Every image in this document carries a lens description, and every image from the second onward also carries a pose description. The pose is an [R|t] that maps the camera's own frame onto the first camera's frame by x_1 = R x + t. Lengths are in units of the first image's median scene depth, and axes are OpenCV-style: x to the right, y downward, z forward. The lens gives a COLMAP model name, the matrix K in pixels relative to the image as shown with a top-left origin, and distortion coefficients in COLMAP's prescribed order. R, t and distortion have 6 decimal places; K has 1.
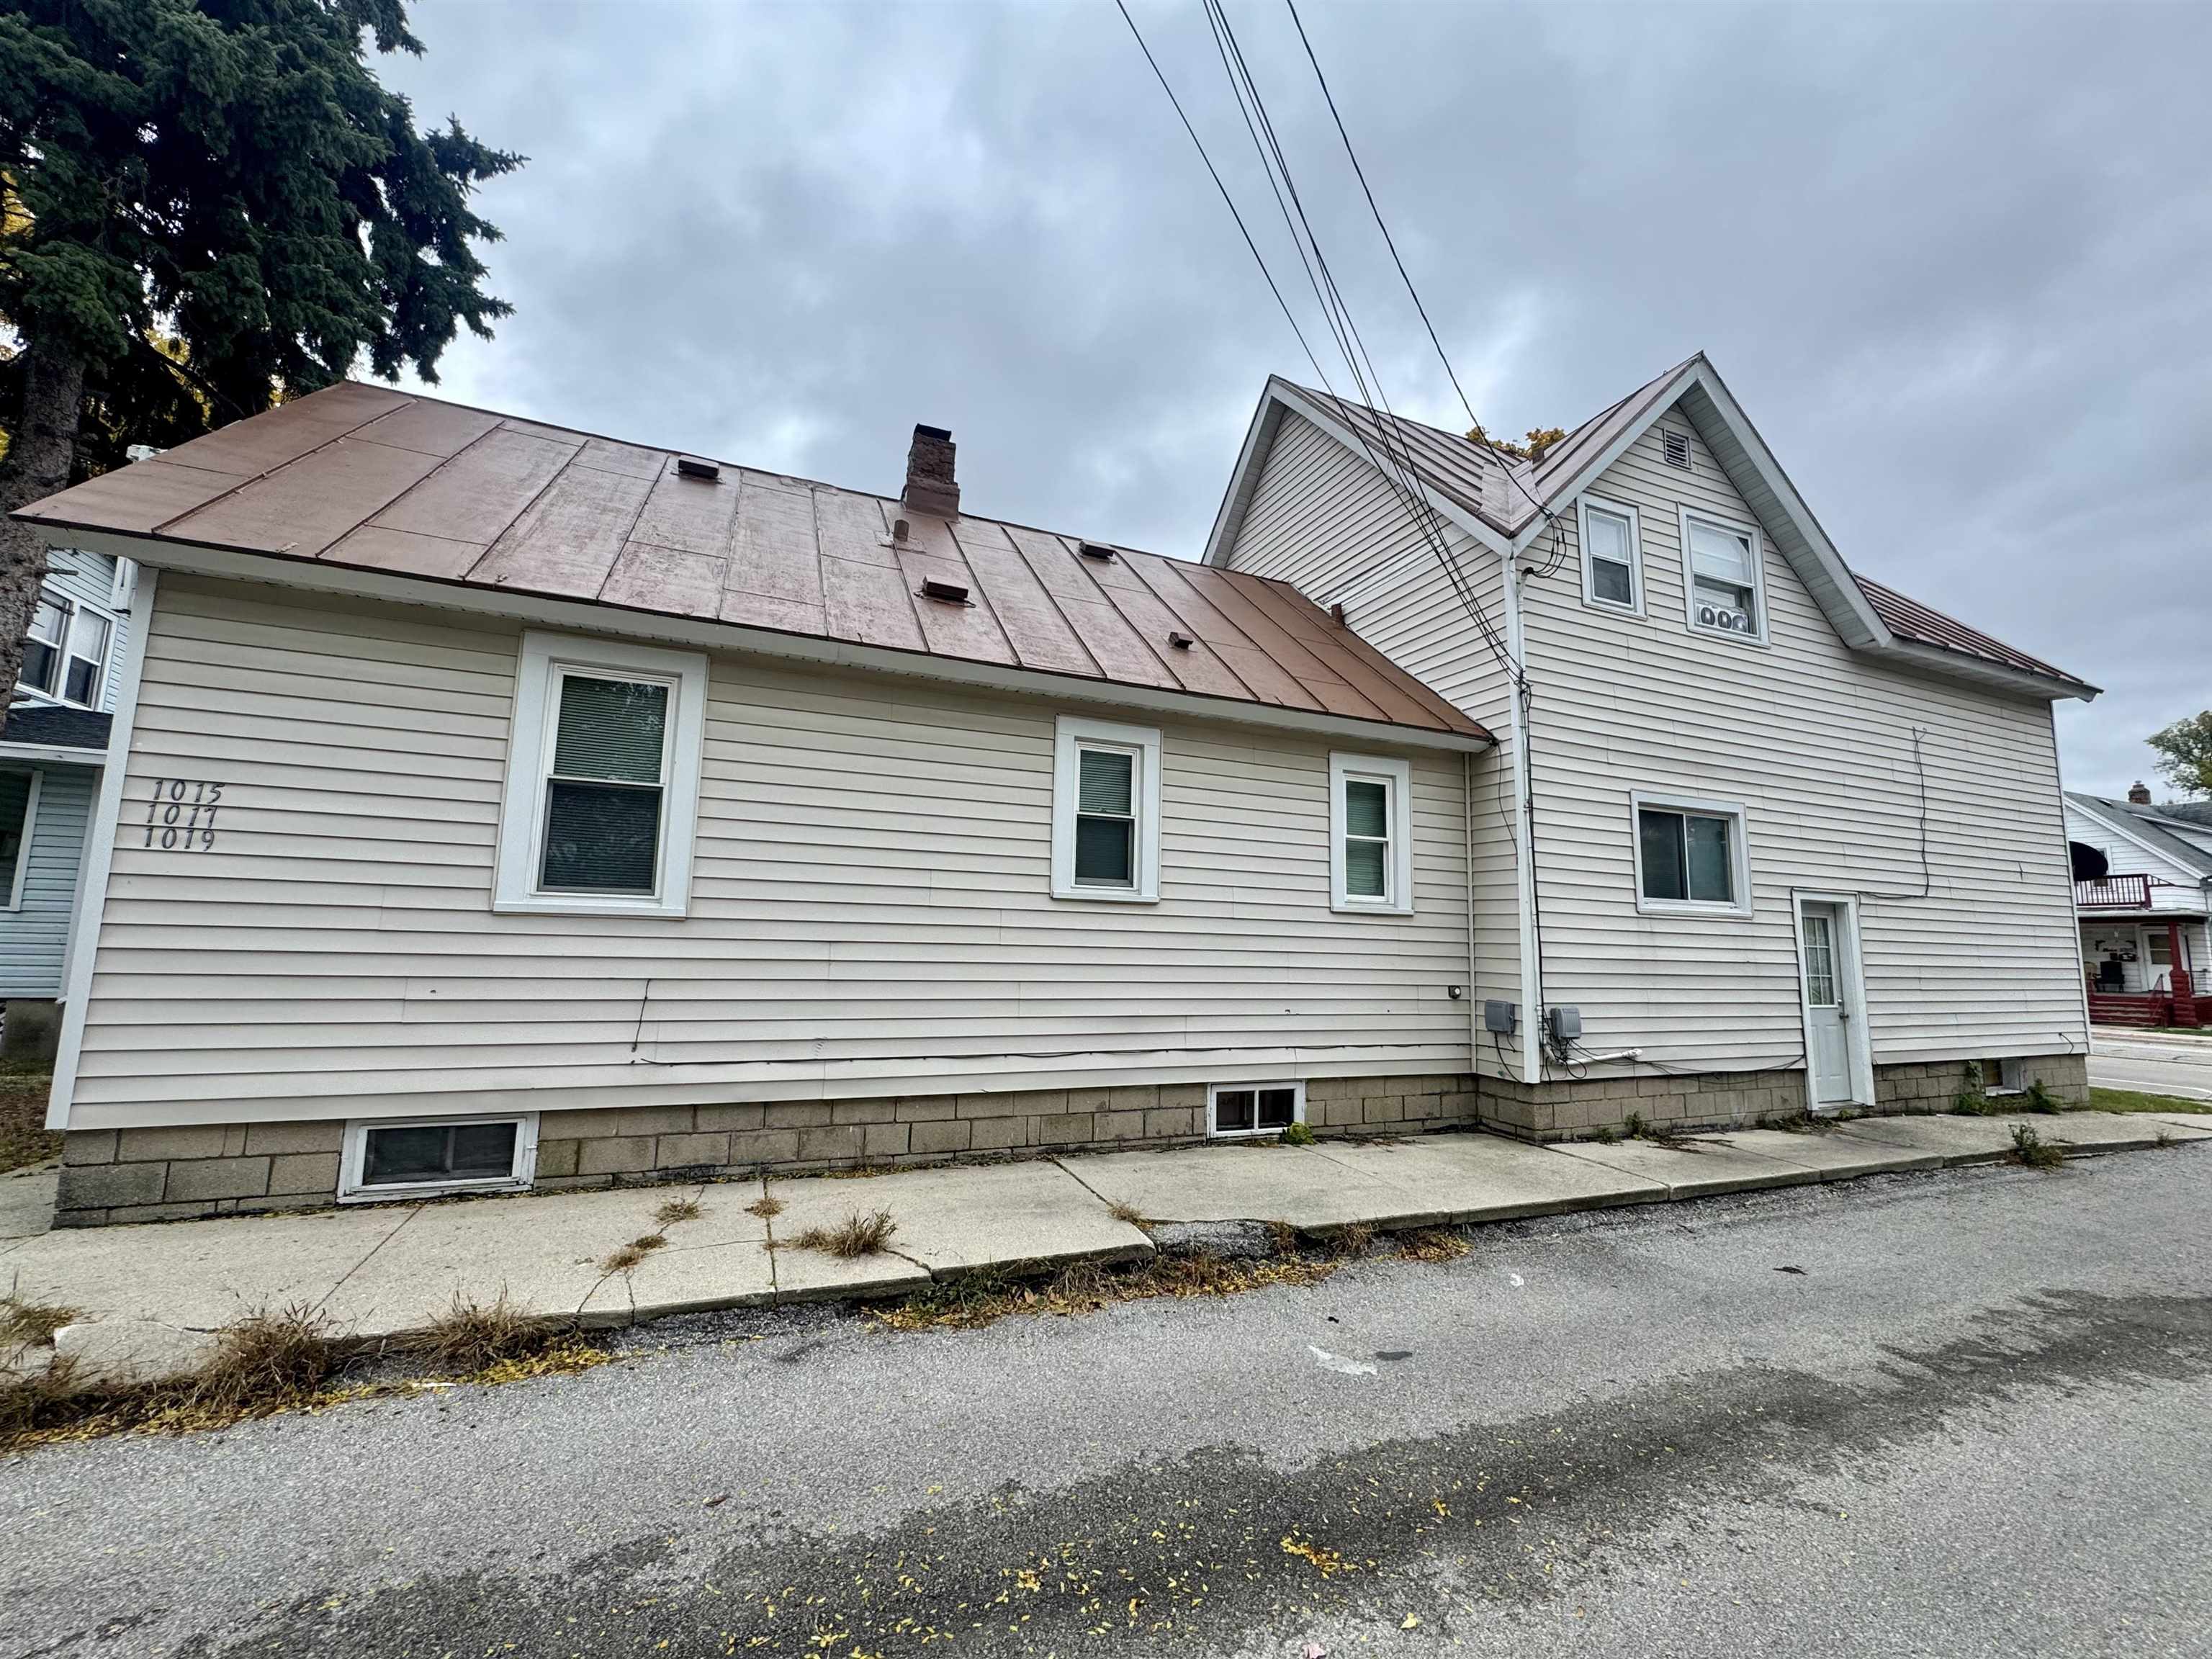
lens RADIAL K [[879.7, 0, 1106.0], [0, 879.7, 829.5], [0, 0, 1]] dist [-0.003933, 0.000230]
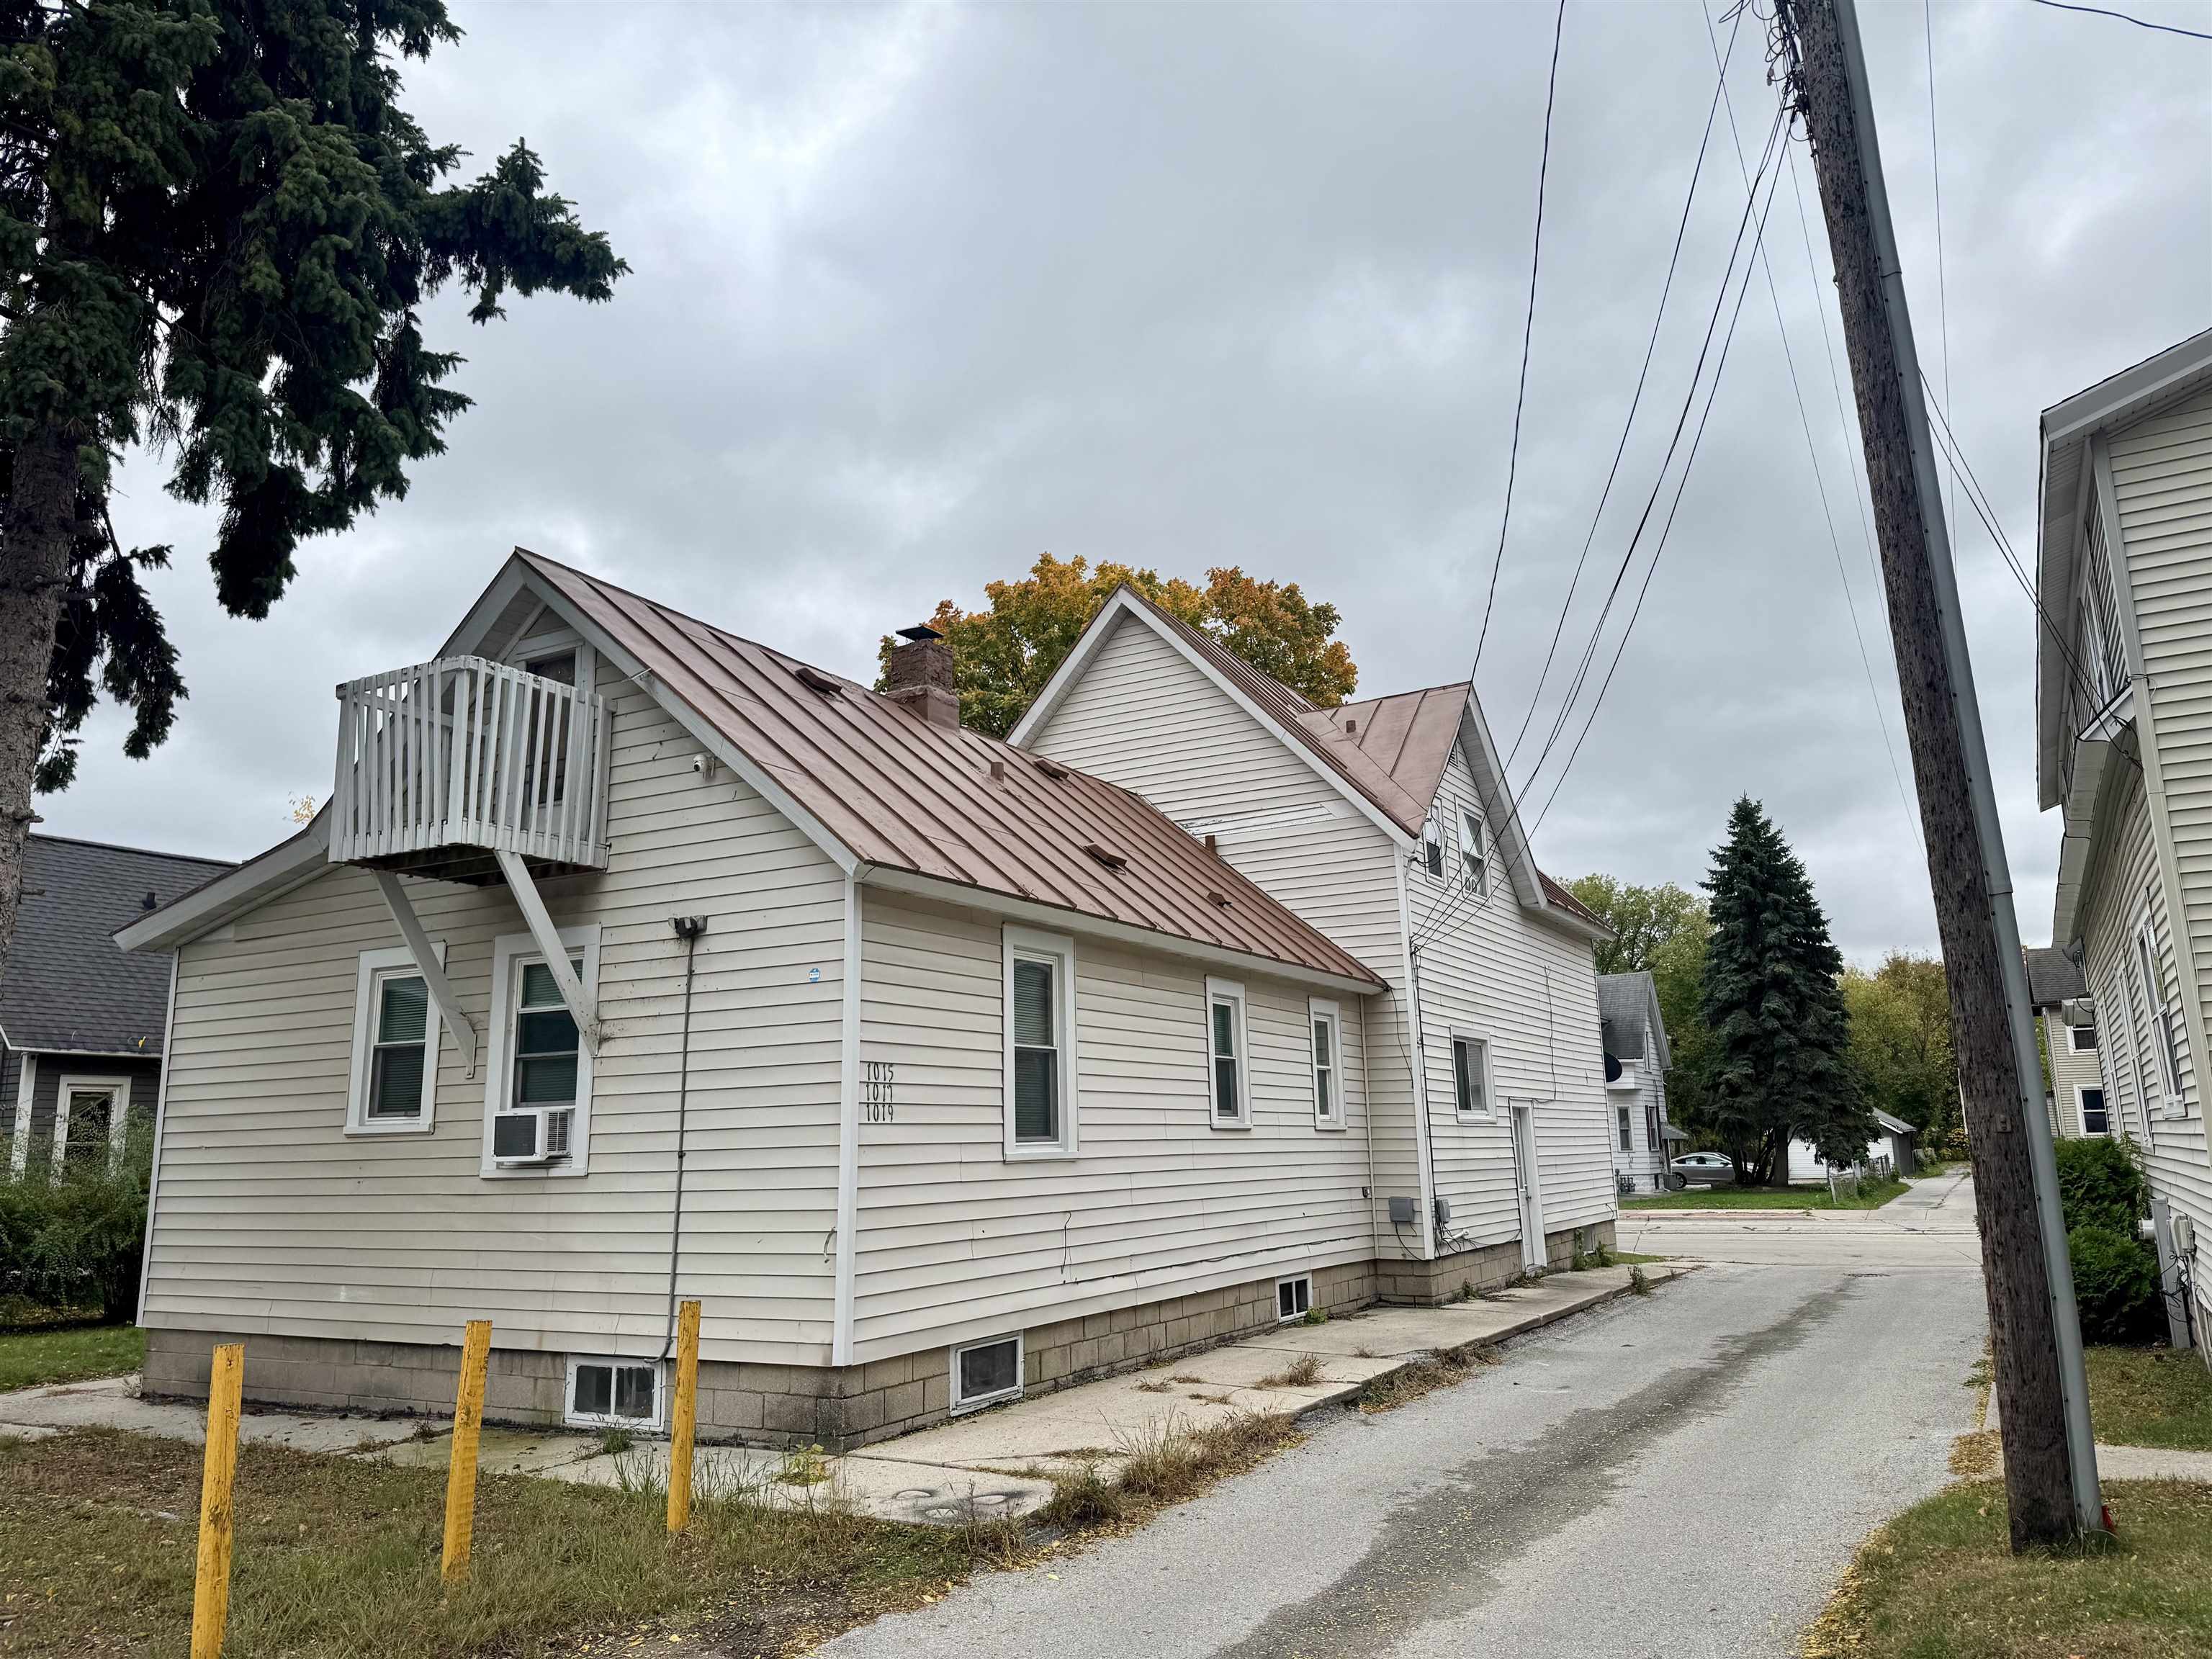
lens RADIAL K [[1561.4, 0, 1106.0], [0, 1561.4, 829.5], [0, 0, 1]] dist [0.092271, -0.000051]
pose [[0.785452, 0.077337, 0.614072, -1.347047], [-0.026997, 0.995499, -0.090843, -0.117233], [-0.618334, 0.054775, 0.784005, -0.560277]]
